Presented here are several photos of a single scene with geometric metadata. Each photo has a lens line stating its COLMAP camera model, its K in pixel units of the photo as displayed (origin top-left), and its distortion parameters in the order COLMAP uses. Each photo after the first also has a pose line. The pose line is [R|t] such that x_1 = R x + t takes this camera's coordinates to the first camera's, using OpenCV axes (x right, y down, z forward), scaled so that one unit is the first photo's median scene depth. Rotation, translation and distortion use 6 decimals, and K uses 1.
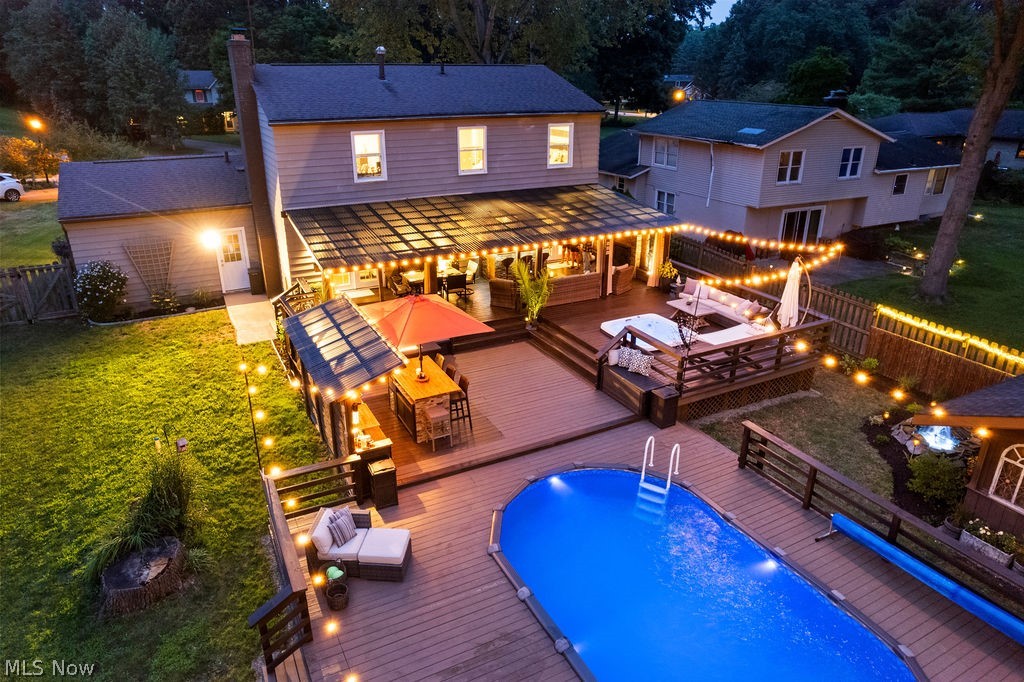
lens RADIAL K [[657.0, 0, 512.0], [0, 657.0, 341.0], [0, 0, 1]] dist [-0.078694, 0.068920]
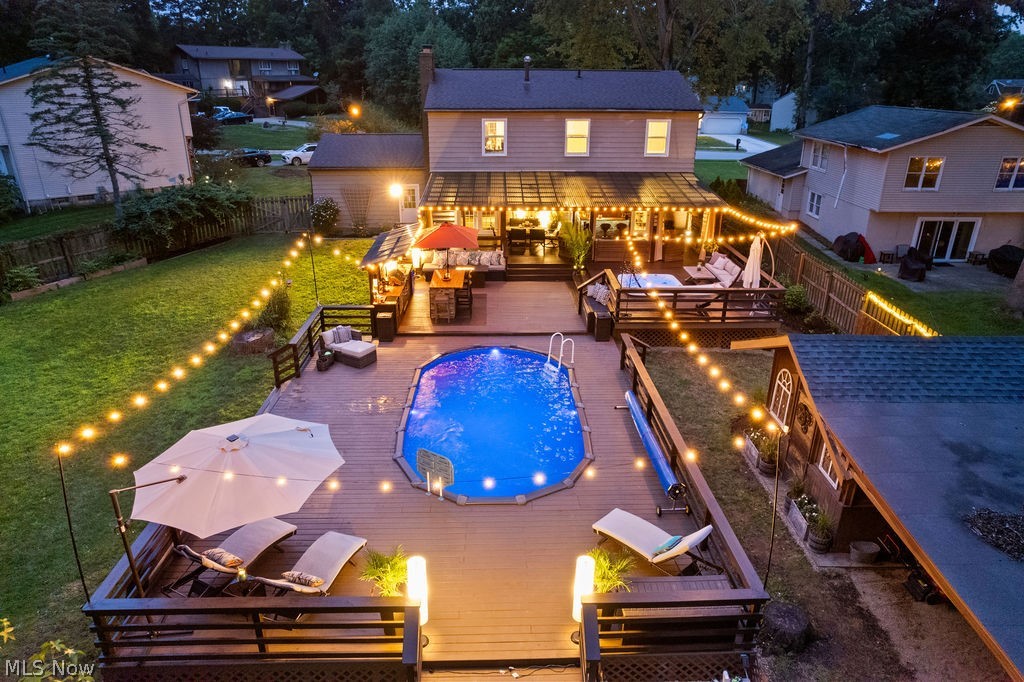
lens RADIAL K [[657.0, 0, 512.0], [0, 657.0, 341.0], [0, 0, 1]] dist [-0.078694, 0.068920]
pose [[0.894614, 0.170173, -0.413168, 0.422225], [-0.171143, 0.984625, 0.034972, 0.077601], [0.412767, 0.039425, 0.909983, -0.198854]]
